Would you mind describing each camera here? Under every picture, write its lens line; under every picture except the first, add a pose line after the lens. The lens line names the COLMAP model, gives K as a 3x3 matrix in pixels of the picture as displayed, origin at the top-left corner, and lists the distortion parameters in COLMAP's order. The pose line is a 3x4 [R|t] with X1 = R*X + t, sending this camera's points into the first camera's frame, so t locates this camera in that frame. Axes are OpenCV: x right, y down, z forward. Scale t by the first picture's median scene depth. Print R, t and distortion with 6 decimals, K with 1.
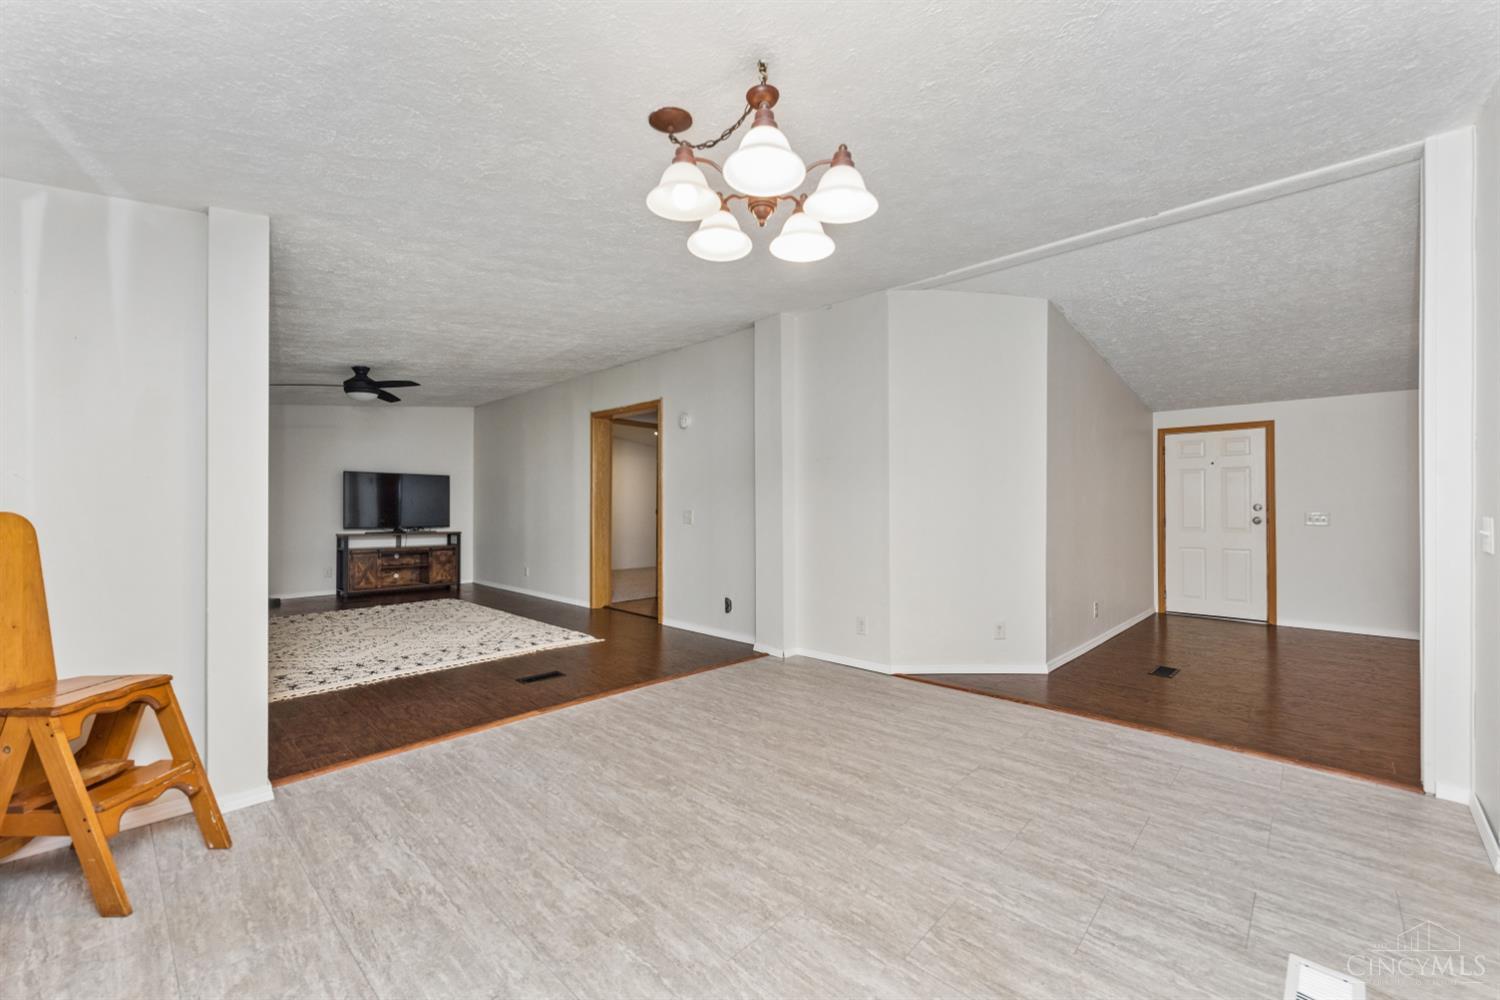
lens RADIAL K [[617.3, 0, 750.0], [0, 617.3, 500.0], [0, 0, 1]] dist [0.000405, 0.000031]
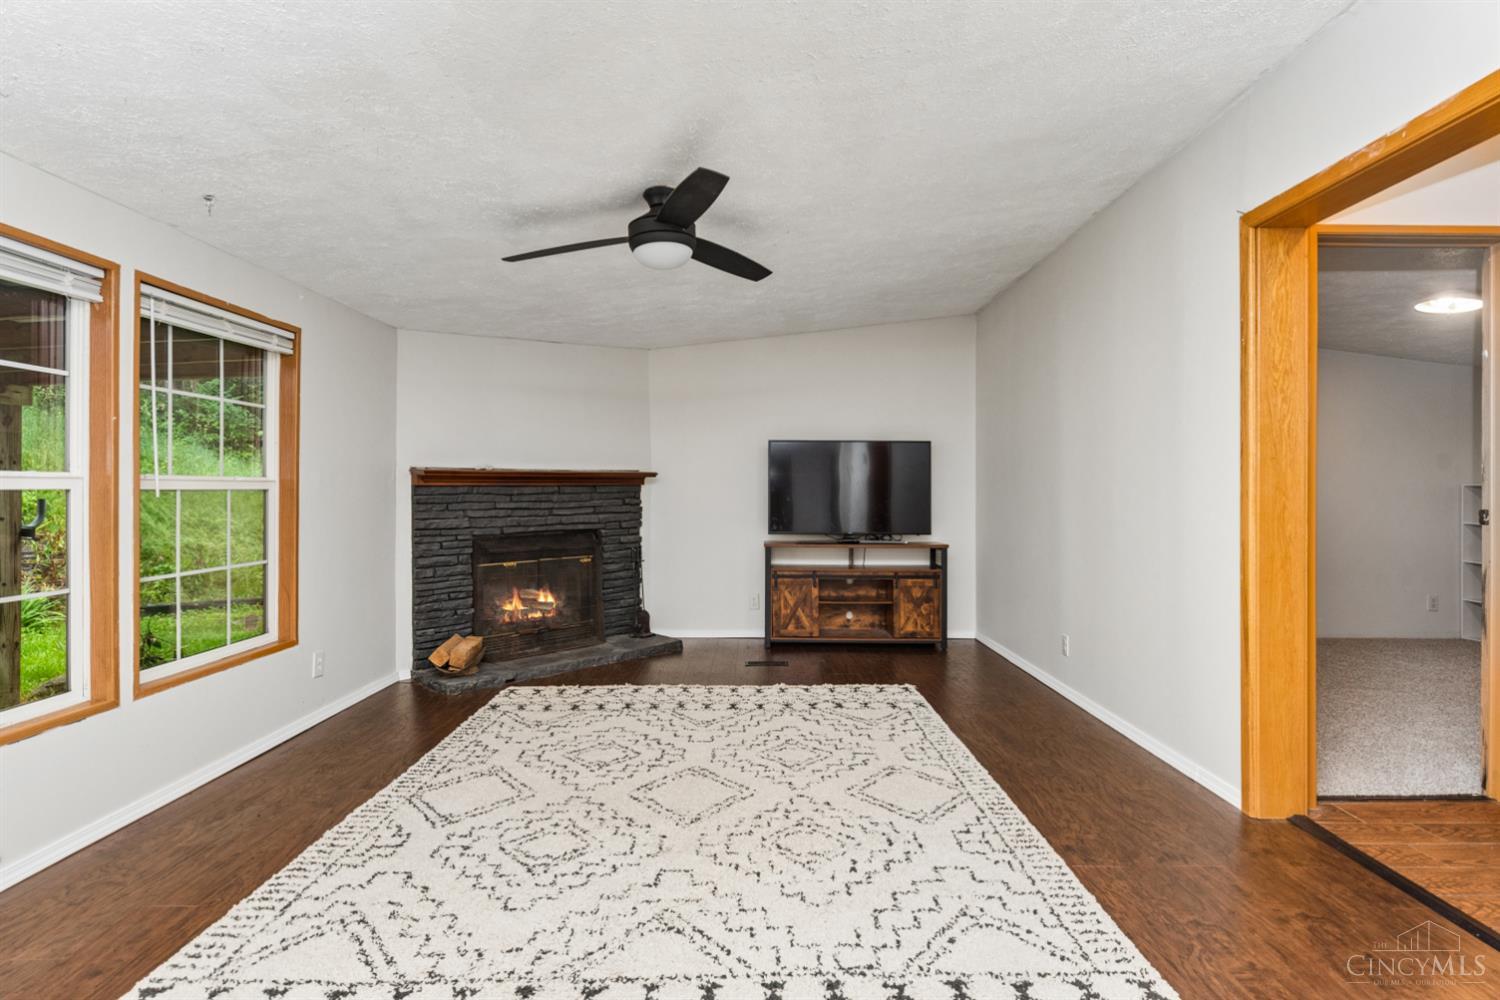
lens RADIAL K [[759.2, 0, 750.0], [0, 759.2, 500.0], [0, 0, 1]] dist [-0.000061, 0.000008]
pose [[0.704832, 0.002395, -0.709371, -0.126942], [0.009840, 0.999865, 0.013153, 0.002044], [0.709306, -0.016251, 0.704713, 0.431277]]
